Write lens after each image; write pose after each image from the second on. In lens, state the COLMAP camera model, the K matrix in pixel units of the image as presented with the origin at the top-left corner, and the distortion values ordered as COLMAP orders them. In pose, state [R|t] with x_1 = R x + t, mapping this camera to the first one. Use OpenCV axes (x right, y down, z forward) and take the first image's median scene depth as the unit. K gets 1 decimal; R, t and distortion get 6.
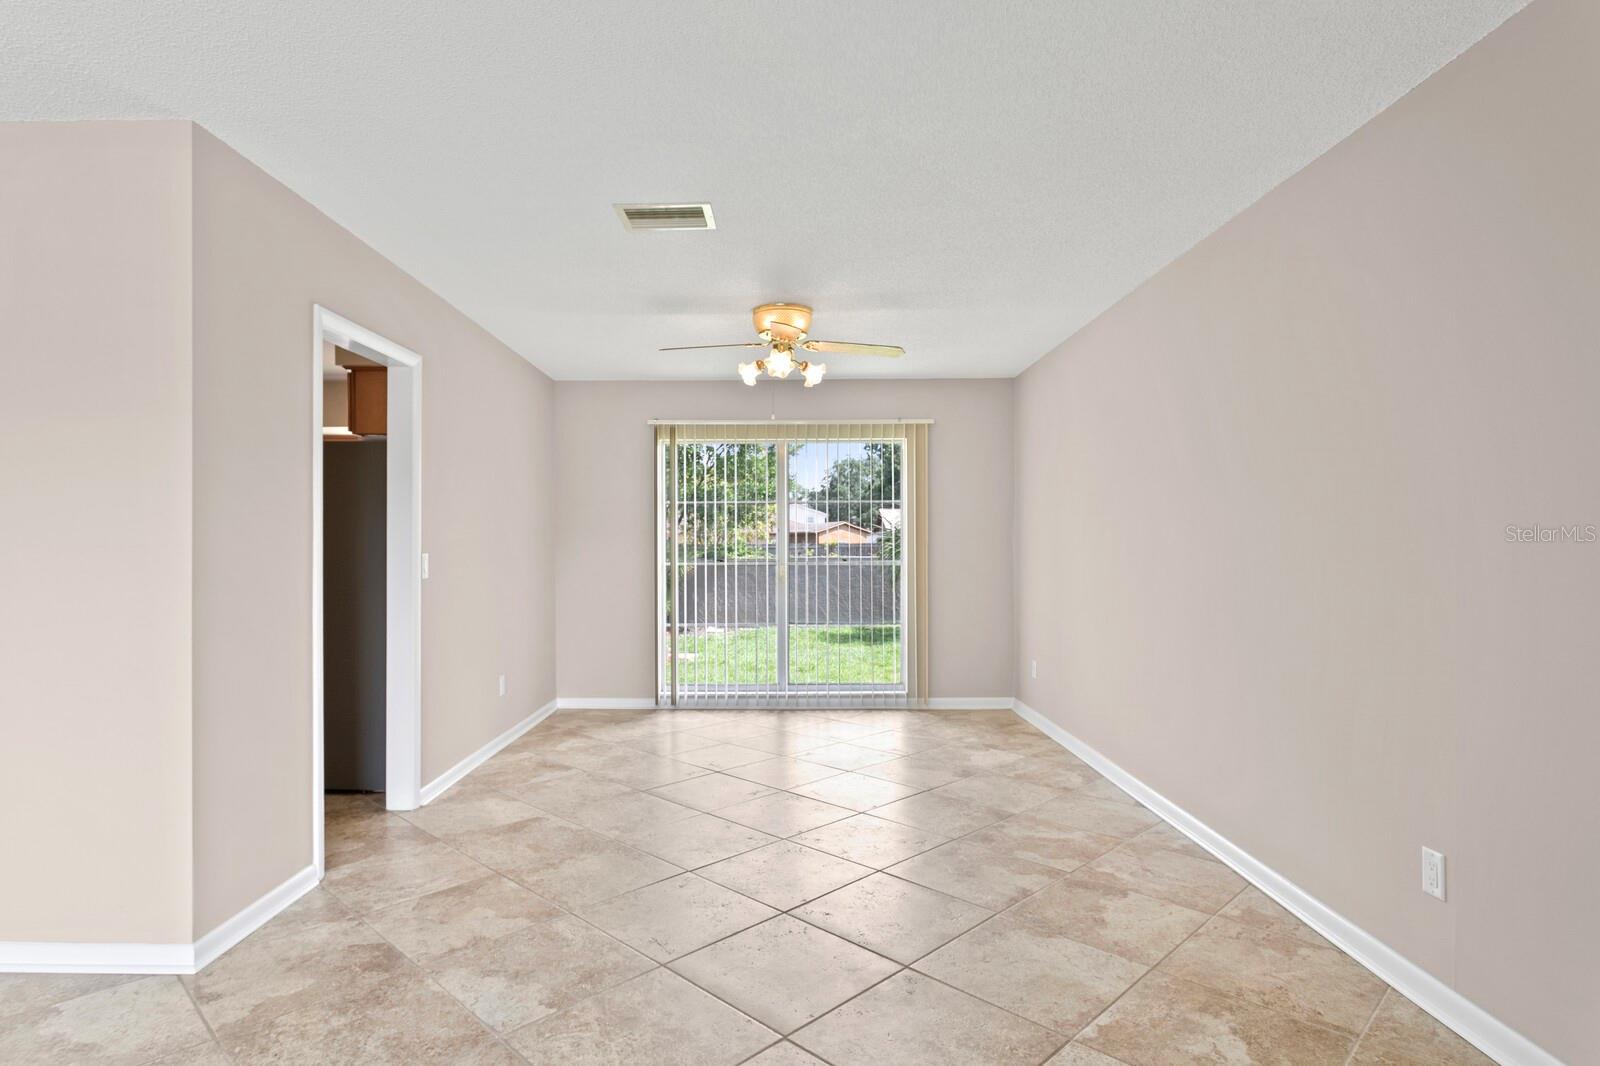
lens RADIAL K [[870.4, 0, 782.1], [0, 870.4, 548.5], [0, 0, 1]] dist [-0.003327, -0.000008]
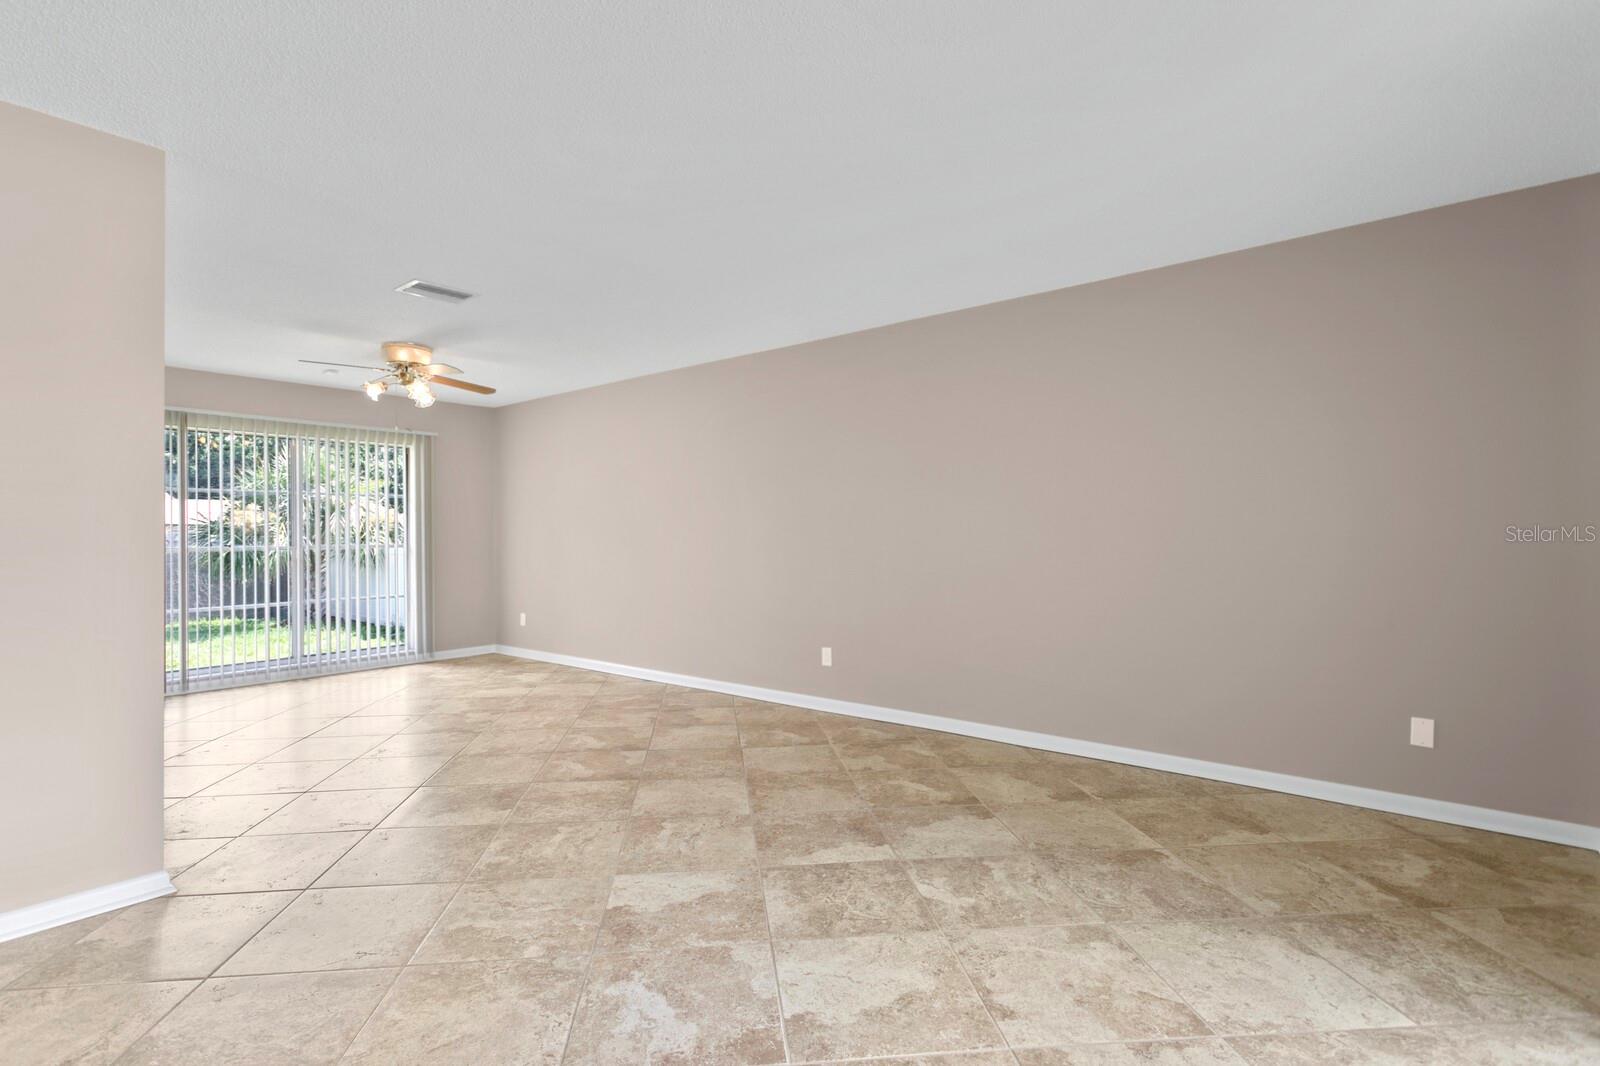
lens RADIAL K [[777.5, 0, 798.0], [0, 777.5, 532.8], [0, 0, 1]] dist [0.003391, 0.000791]
pose [[0.613196, 0.002797, 0.789926, -0.594359], [0.005413, 0.999955, -0.007742, 0.014786], [-0.789913, 0.009023, 0.613153, -0.176621]]
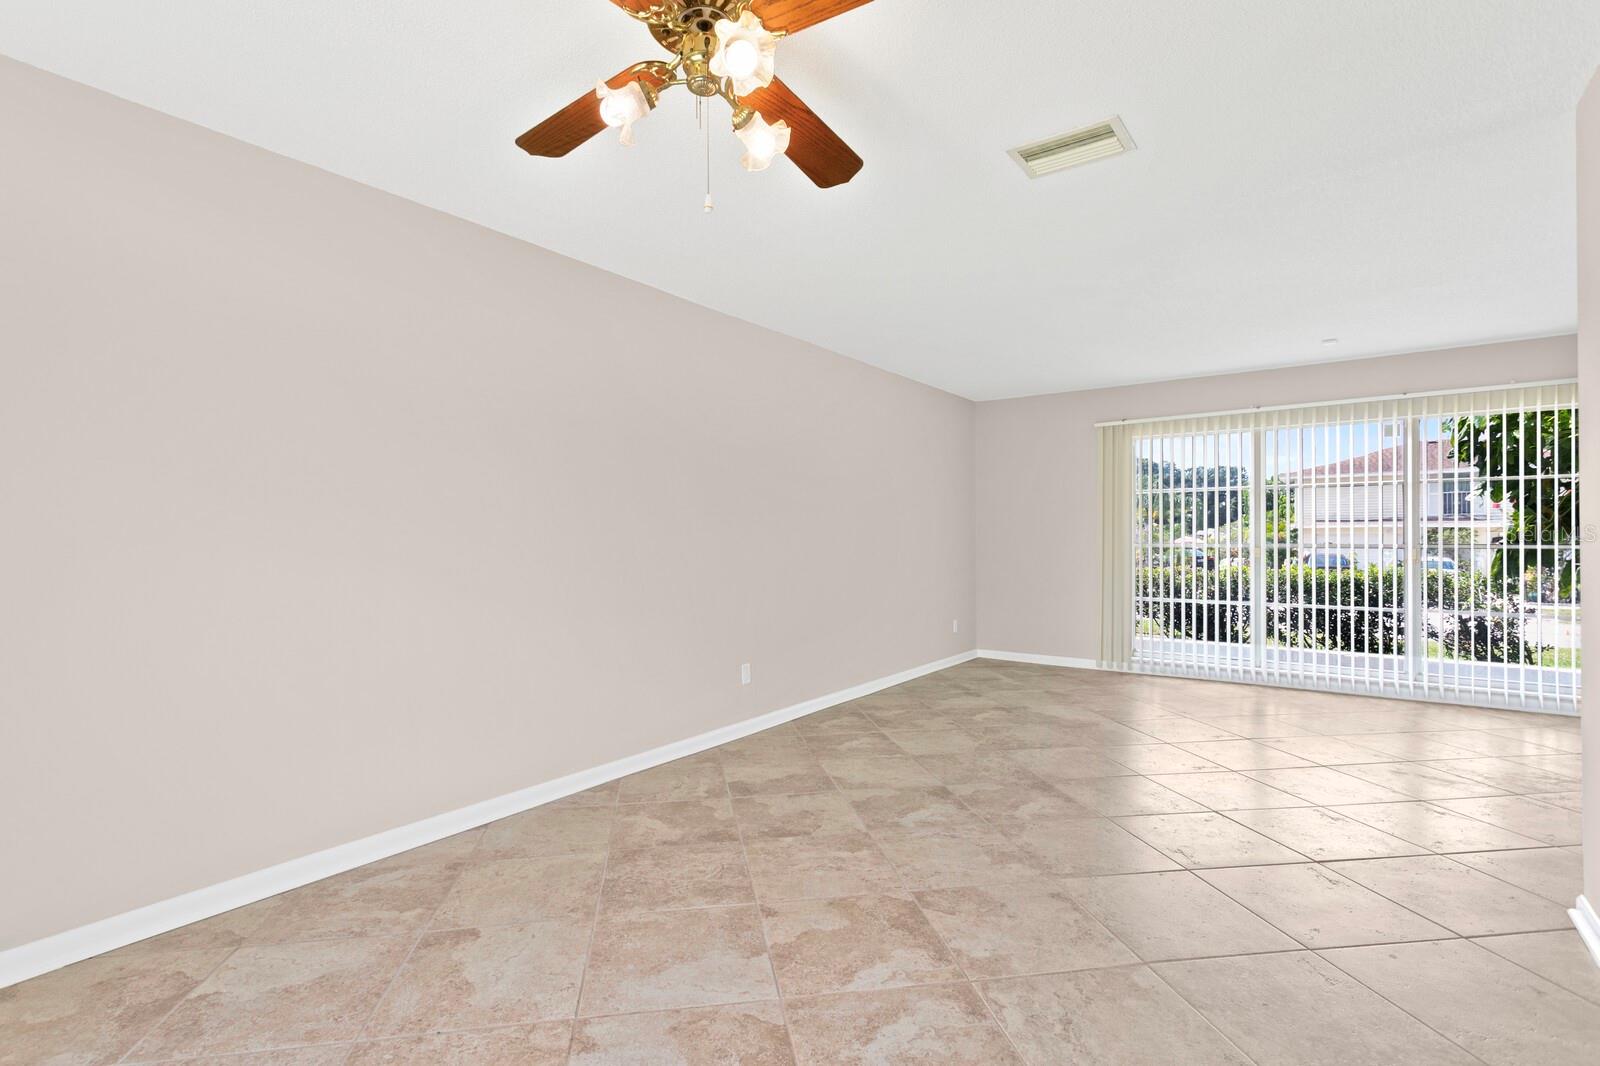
lens RADIAL K [[756.7, 0, 780.1], [0, 756.7, 532.1], [0, 0, 1]] dist [0.001826, -0.000090]
pose [[-0.804275, 0.010093, 0.594171, -0.271874], [0.009813, 0.999945, -0.003703, 0.006459], [-0.594176, 0.002852, -0.804330, 1.391969]]
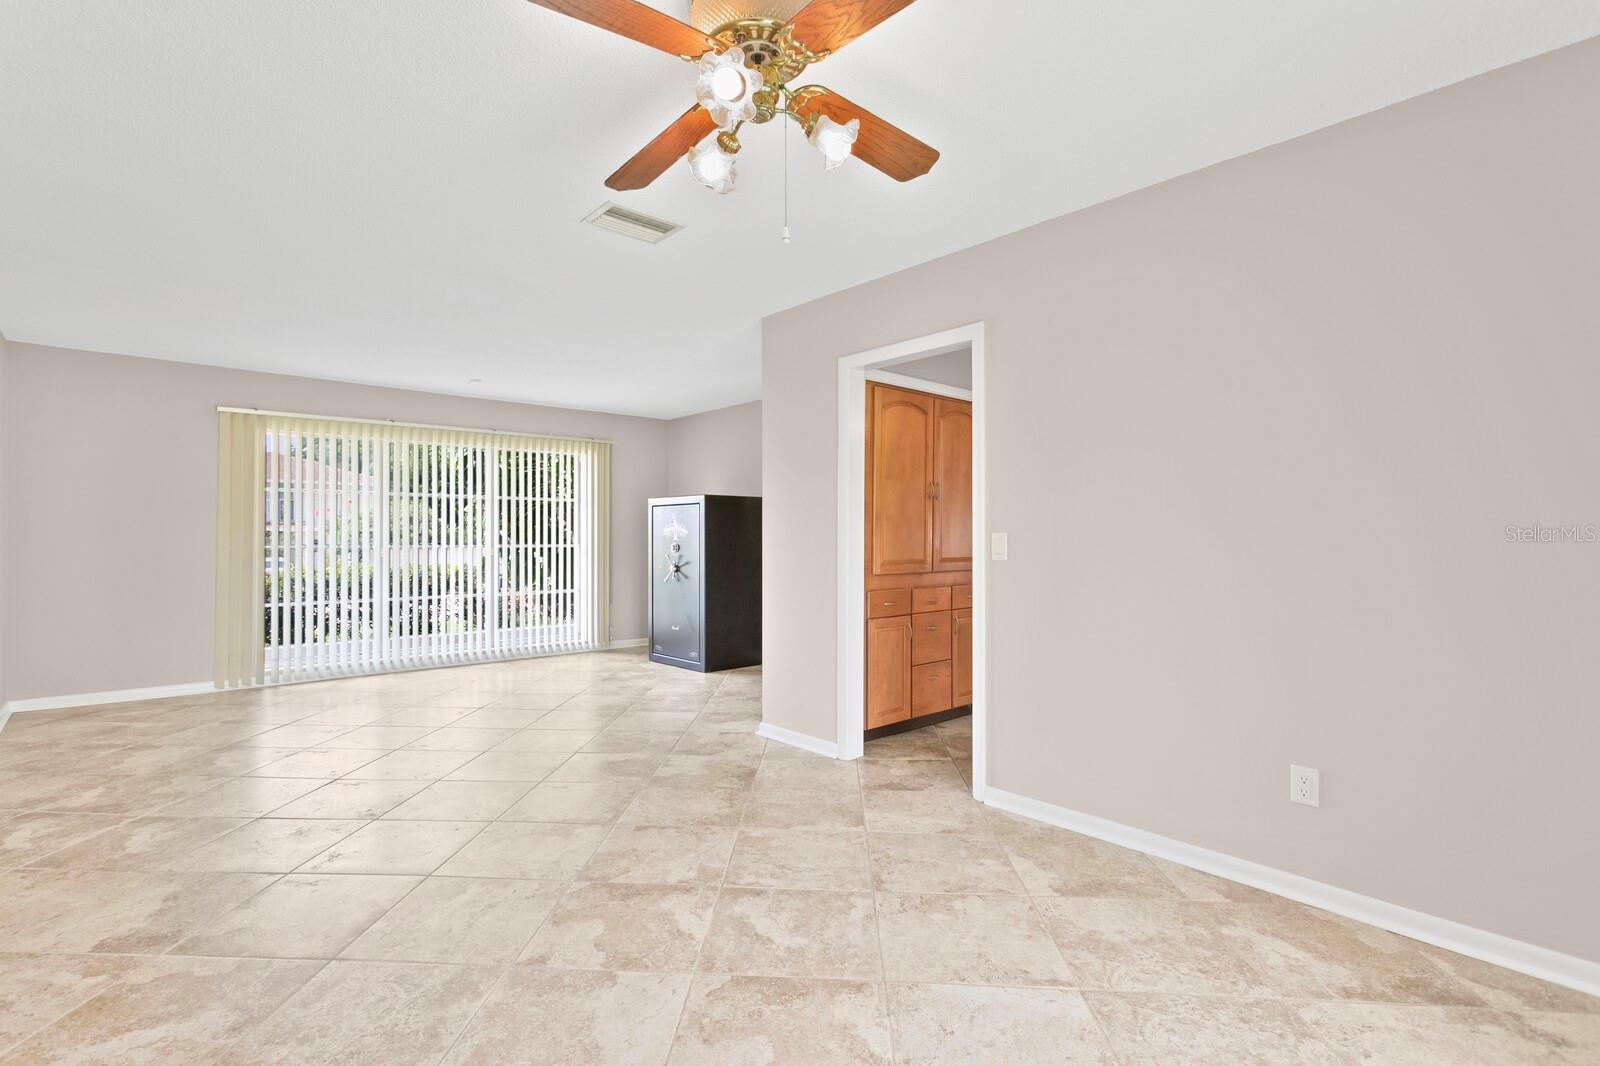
lens RADIAL K [[756.7, 0, 780.1], [0, 756.7, 532.1], [0, 0, 1]] dist [0.001826, -0.000090]
pose [[-0.753173, -0.001023, -0.657822, 0.276946], [-0.001428, 0.999999, 0.000079, 0.005206], [0.657821, 0.000999, -0.753174, 1.424185]]
